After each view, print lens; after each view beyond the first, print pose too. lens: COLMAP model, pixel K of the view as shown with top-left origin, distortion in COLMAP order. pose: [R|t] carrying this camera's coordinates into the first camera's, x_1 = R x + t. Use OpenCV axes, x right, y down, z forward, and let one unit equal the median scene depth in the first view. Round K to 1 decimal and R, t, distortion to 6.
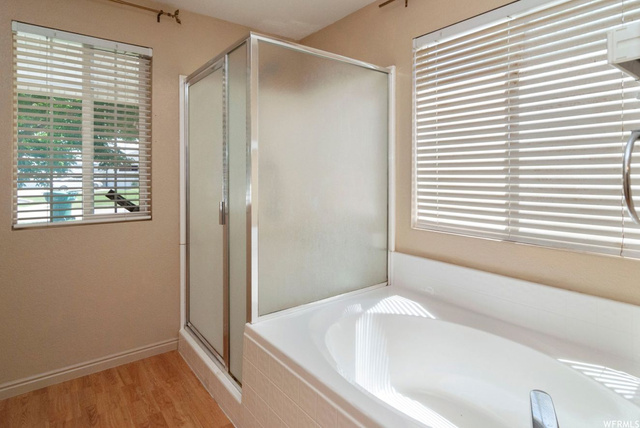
lens RADIAL K [[351.7, 0, 320.8], [0, 351.7, 174.2], [0, 0, 1]] dist [-0.001841, -0.000264]
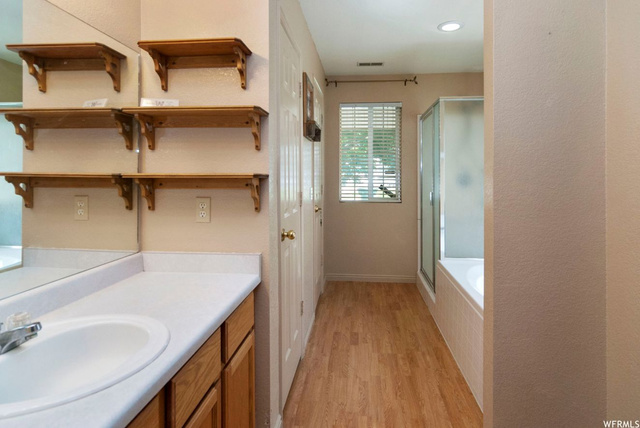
lens RADIAL K [[351.7, 0, 320.8], [0, 351.7, 174.2], [0, 0, 1]] dist [-0.001841, -0.000264]
pose [[0.712369, -0.001132, -0.701804, 0.444795], [-0.002130, 0.999991, -0.003776, -0.001060], [0.701802, 0.004185, 0.712360, -0.498637]]
